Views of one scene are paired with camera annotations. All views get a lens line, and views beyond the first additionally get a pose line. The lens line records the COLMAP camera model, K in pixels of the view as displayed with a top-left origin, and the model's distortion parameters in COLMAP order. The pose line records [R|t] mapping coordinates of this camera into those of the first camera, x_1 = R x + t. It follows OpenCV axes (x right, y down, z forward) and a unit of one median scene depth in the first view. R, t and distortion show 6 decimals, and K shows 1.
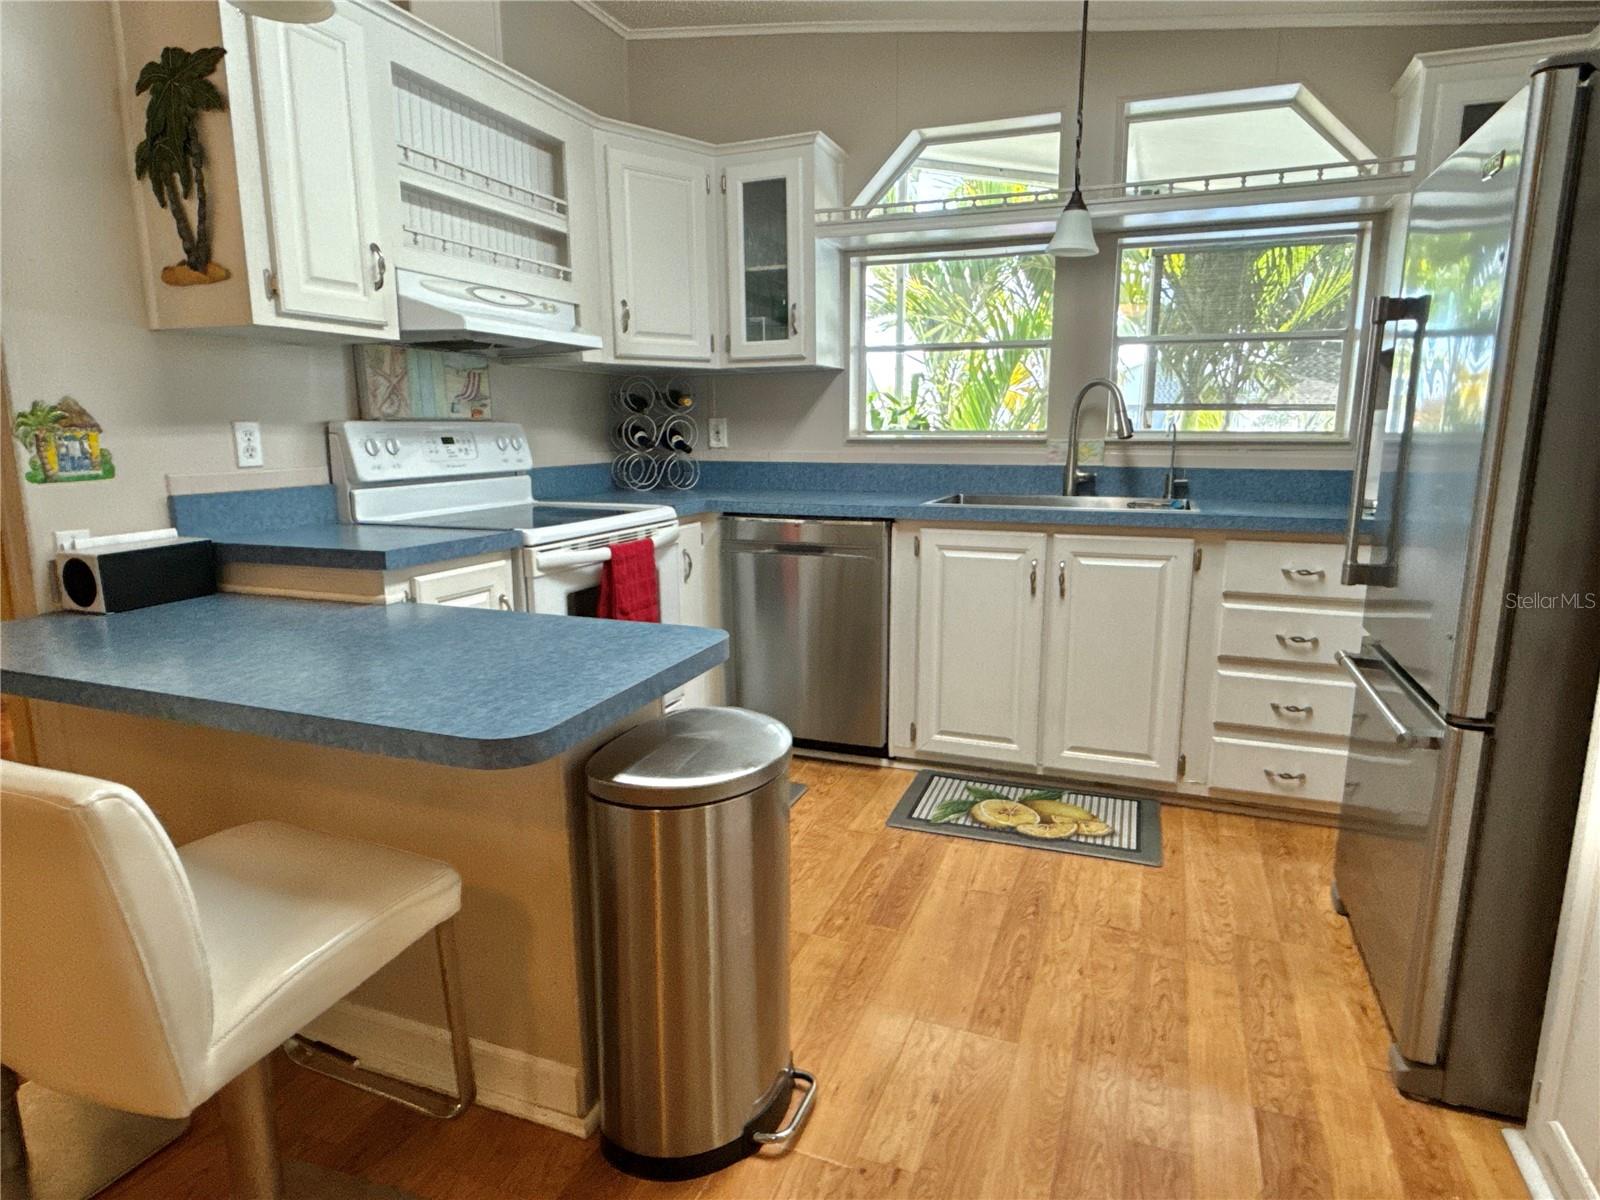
lens RADIAL K [[928.2, 0, 800.0], [0, 928.2, 600.0], [0, 0, 1]] dist [-0.002102, 0.000832]
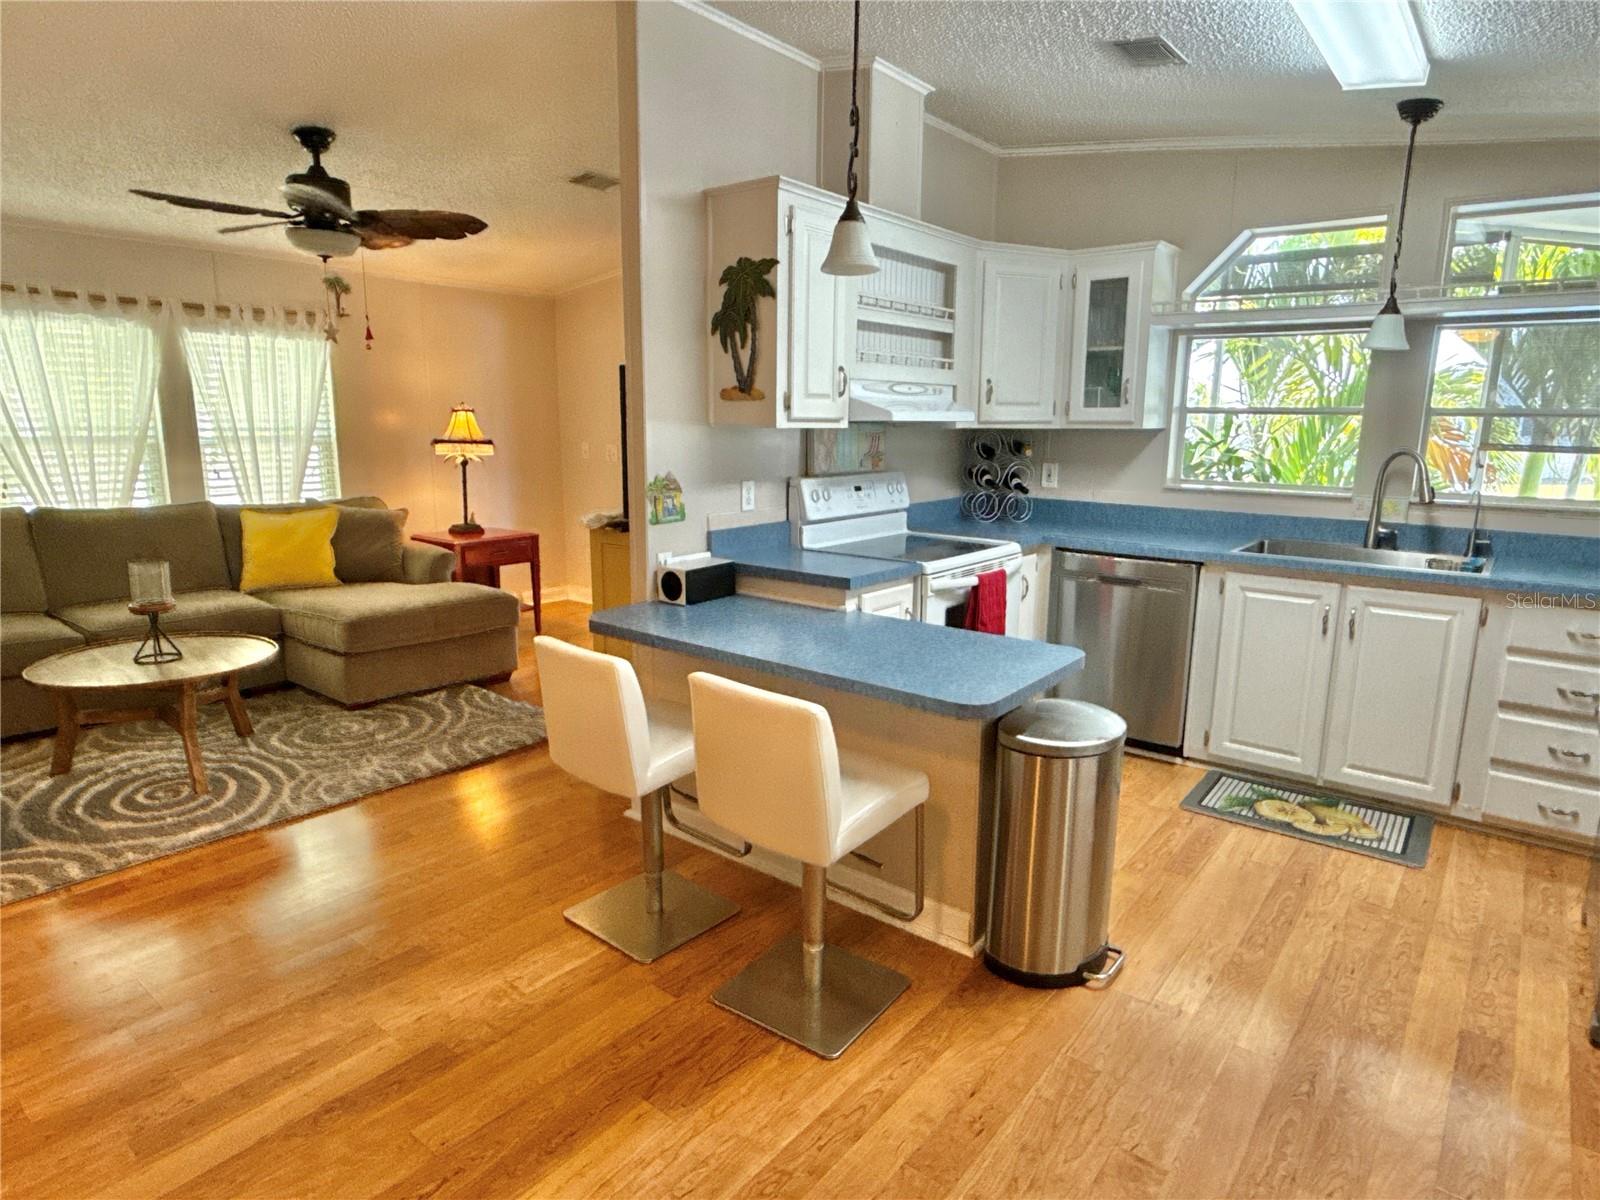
lens RADIAL K [[928.2, 0, 800.0], [0, 928.2, 600.0], [0, 0, 1]] dist [-0.002102, 0.000832]
pose [[0.954927, 0.070381, -0.288377, -0.052342], [-0.067682, 0.997520, 0.019332, -0.027235], [0.289022, 0.001057, 0.957322, -0.339677]]
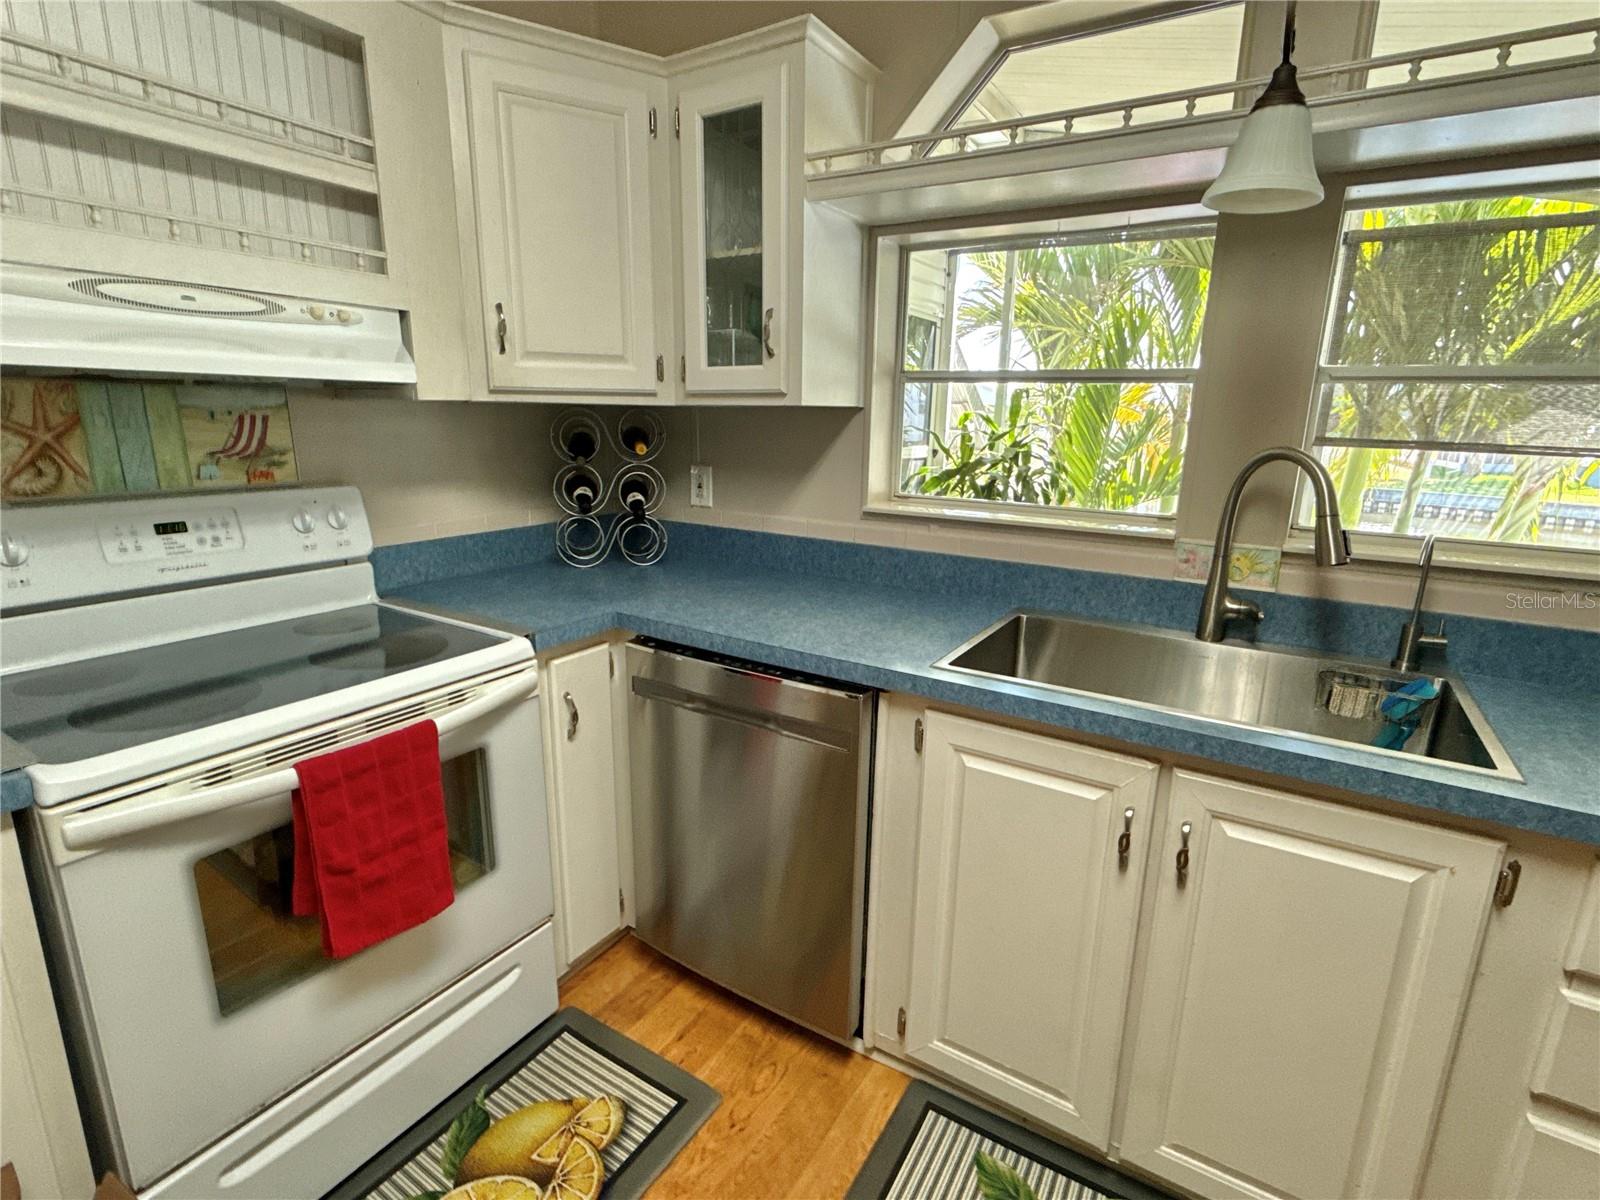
lens RADIAL K [[774.8, 0, 802.0], [0, 774.8, 598.1], [0, 0, 1]] dist [0.000324, 0.000007]
pose [[0.982507, 0.064291, -0.174773, 0.140679], [-0.055711, 0.997009, 0.053569, -0.174673], [0.177695, -0.042895, 0.983150, 0.546453]]
